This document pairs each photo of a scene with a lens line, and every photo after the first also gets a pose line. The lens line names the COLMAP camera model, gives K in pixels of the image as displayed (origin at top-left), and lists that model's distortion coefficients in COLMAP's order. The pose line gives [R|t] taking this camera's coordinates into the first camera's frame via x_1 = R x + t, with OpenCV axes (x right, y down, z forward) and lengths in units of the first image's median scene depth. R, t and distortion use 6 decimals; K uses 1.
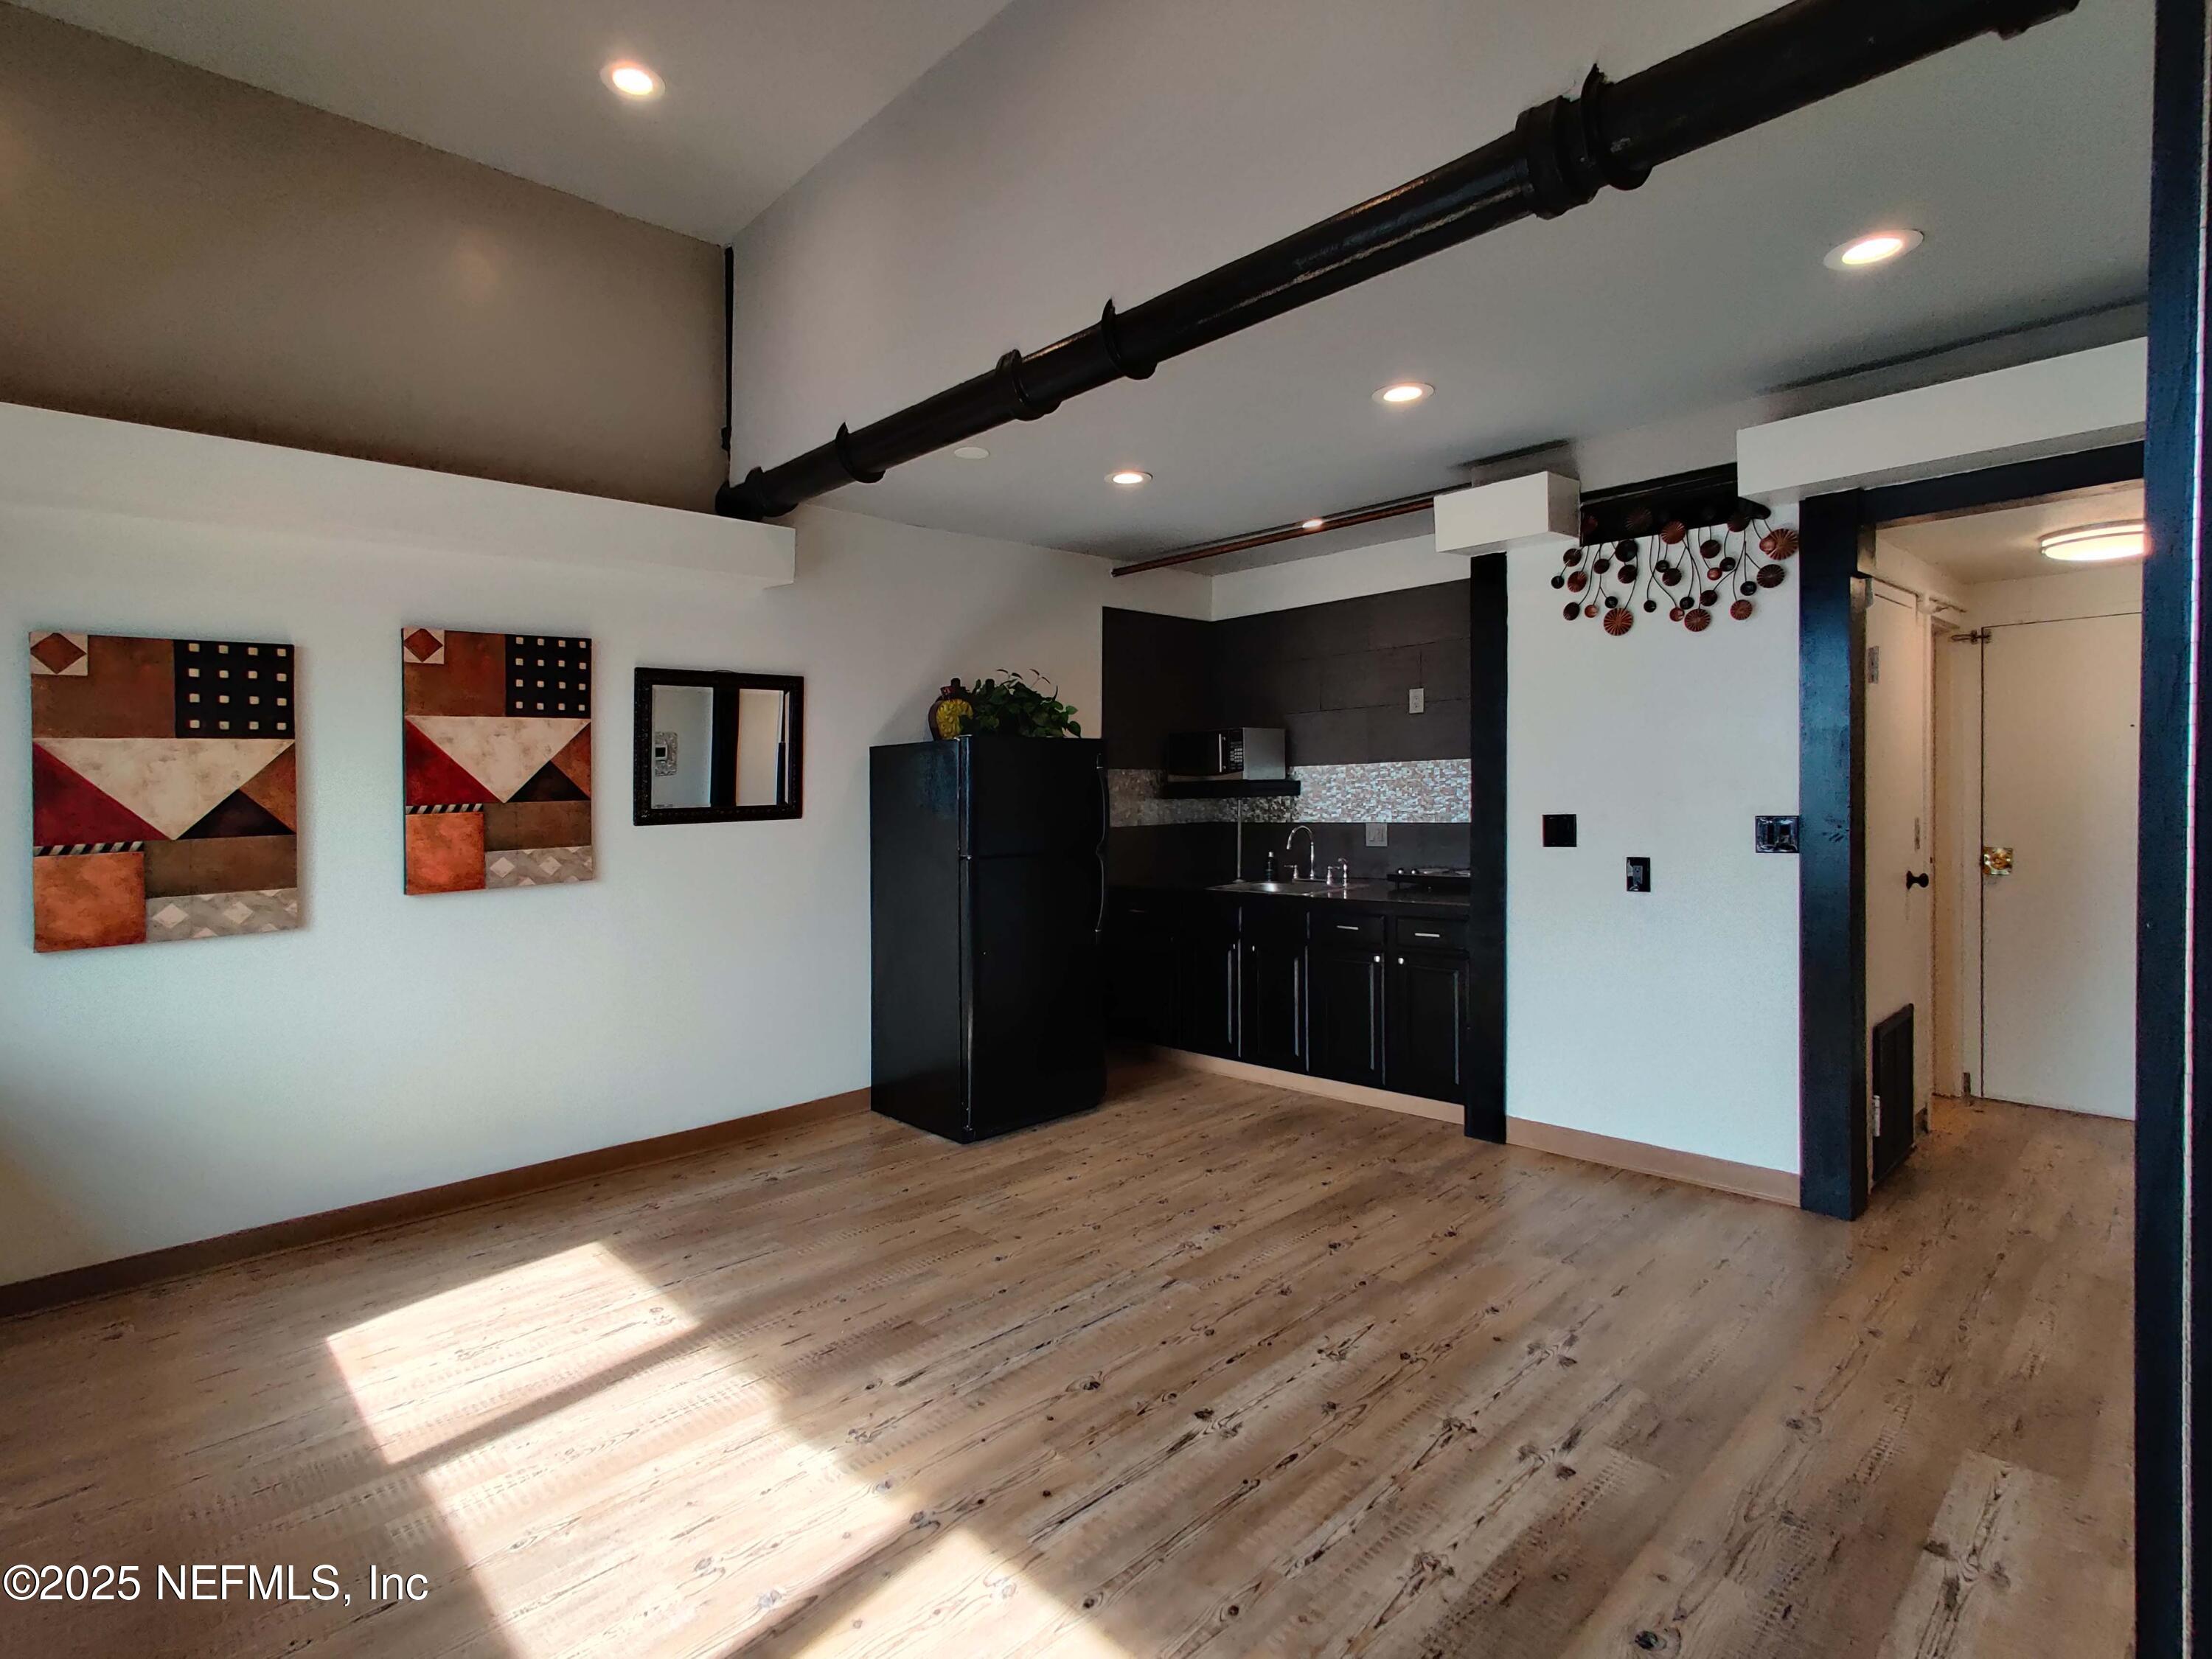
lens RADIAL K [[1109.6, 0, 1130.6], [0, 1109.6, 773.2], [0, 0, 1]] dist [0.001907, 0.003027]
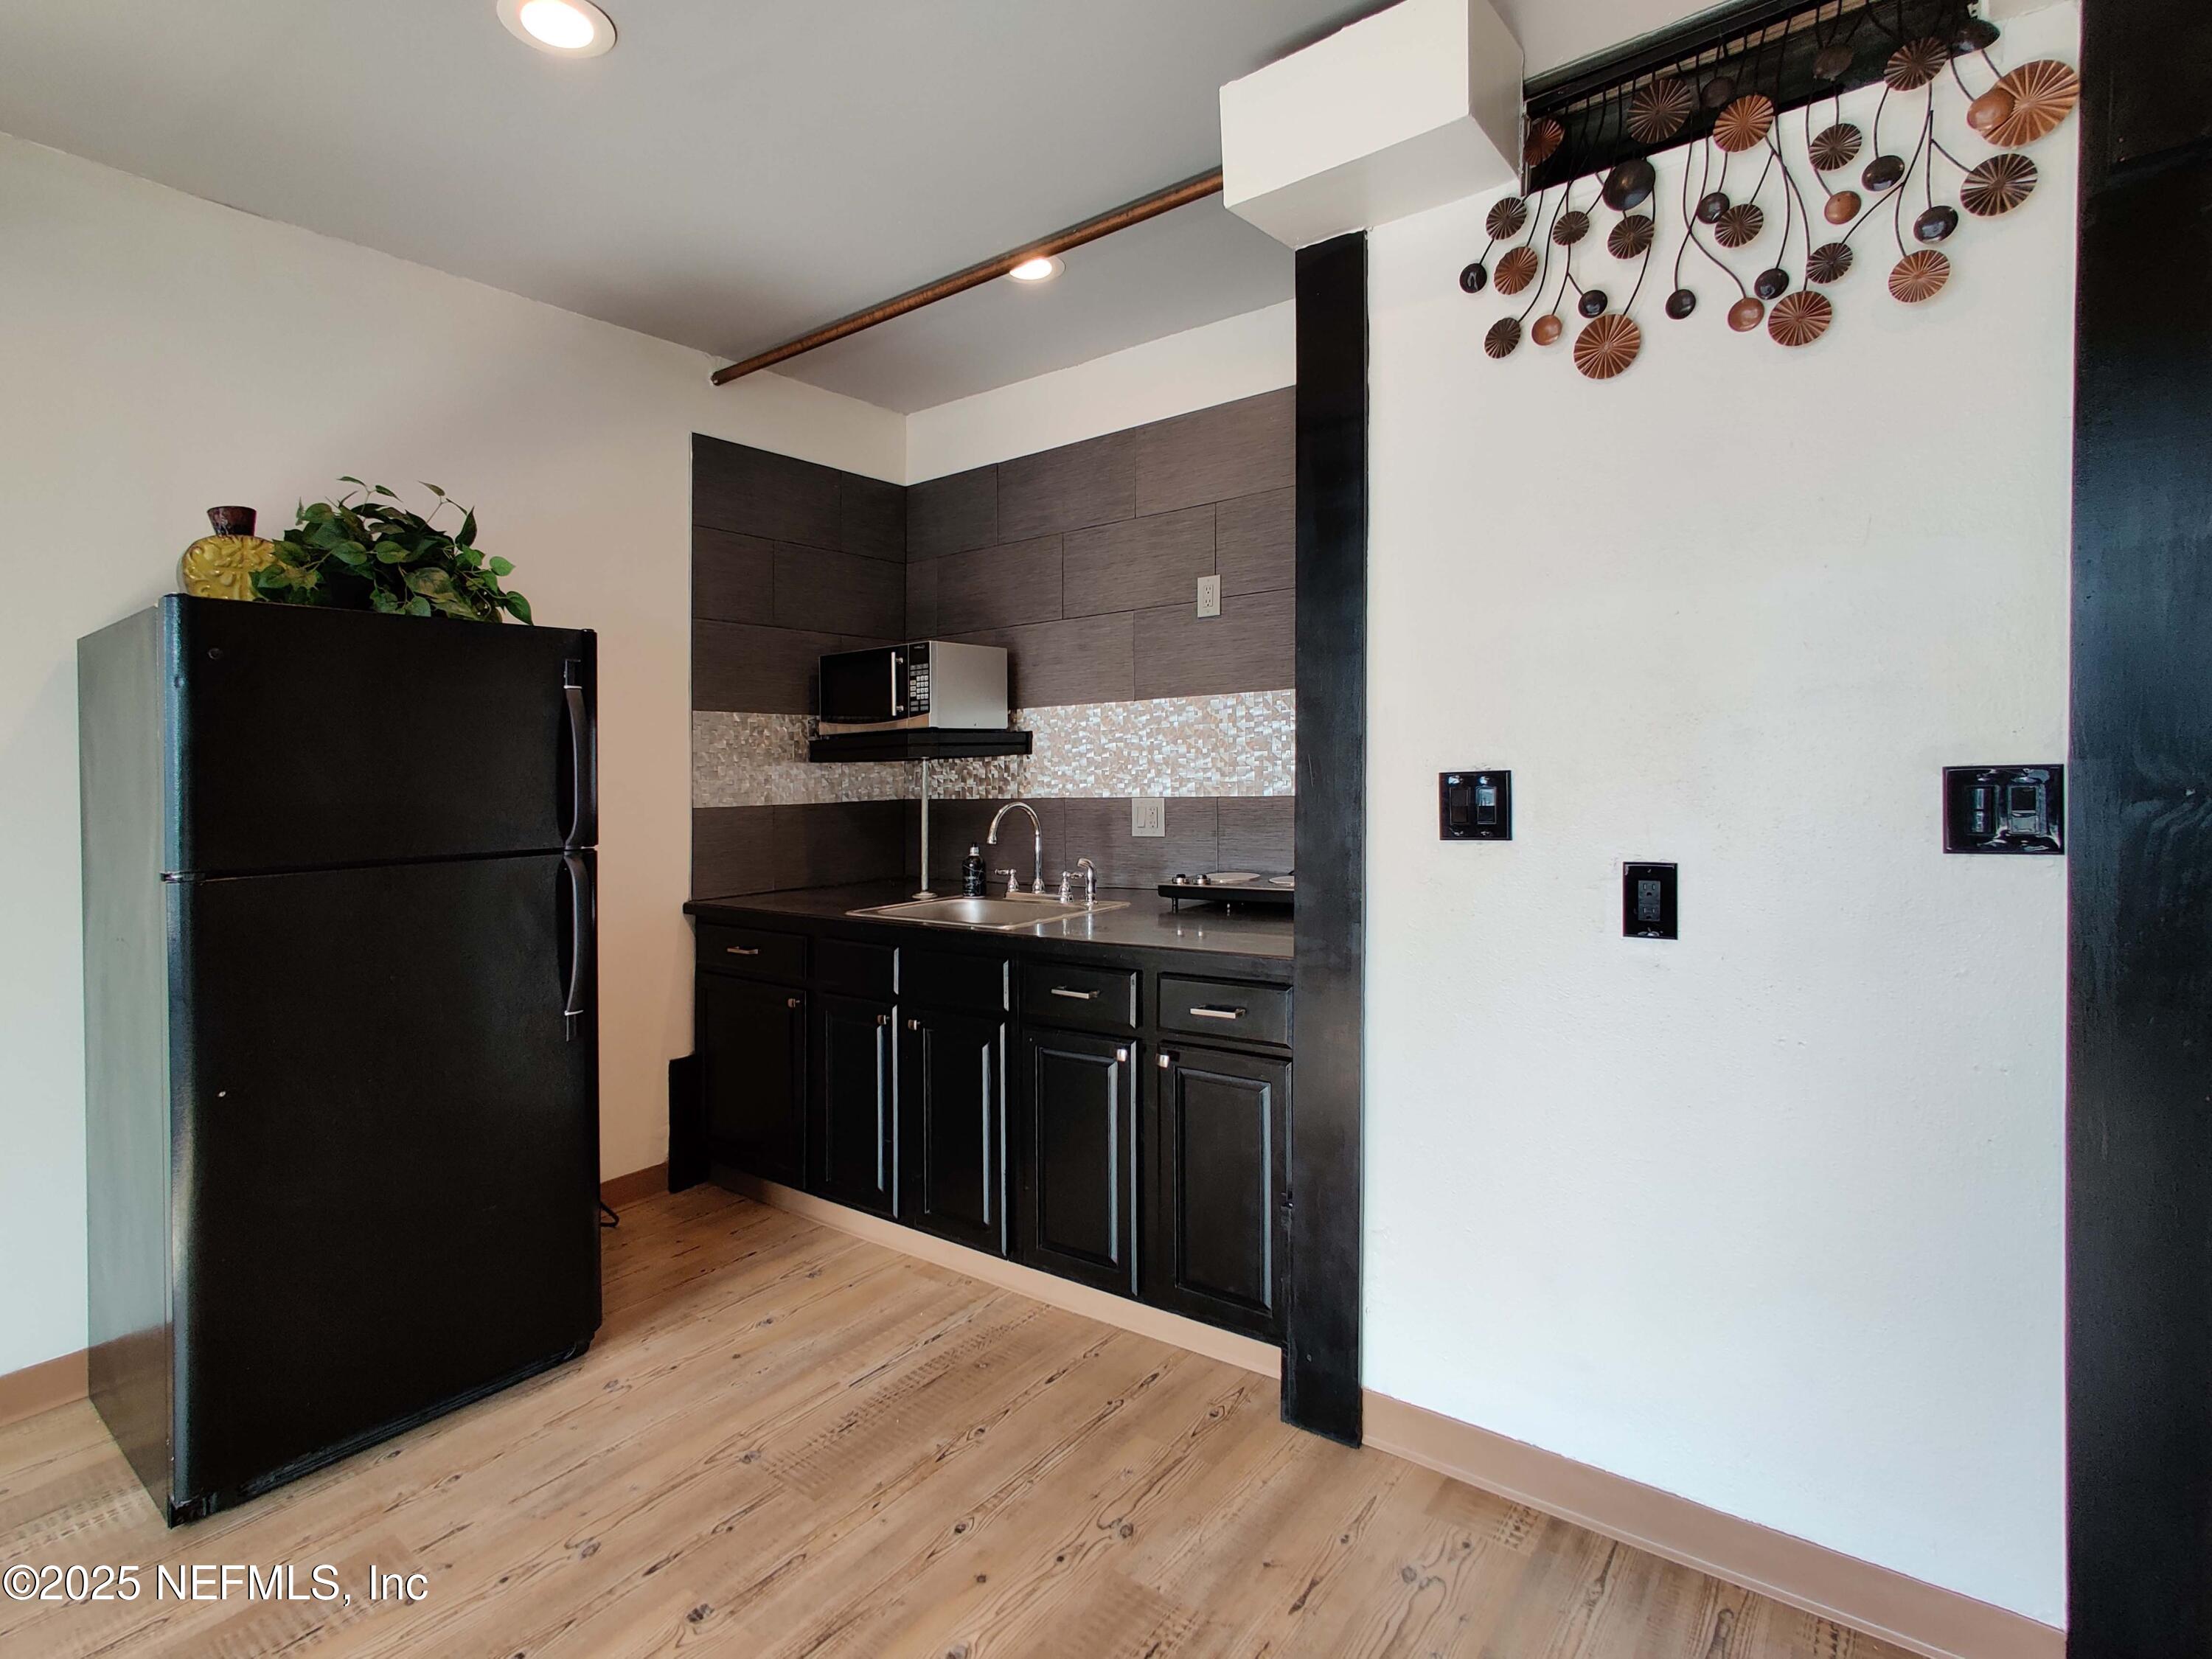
lens RADIAL K [[1109.6, 0, 1135.2], [0, 1109.6, 764.0], [0, 0, 1]] dist [0.001907, 0.003027]
pose [[0.987962, 0.000022, 0.154697, 0.163073], [-0.001132, 0.999974, 0.007087, 0.029244], [-0.154692, -0.007177, 0.987937, 0.533074]]
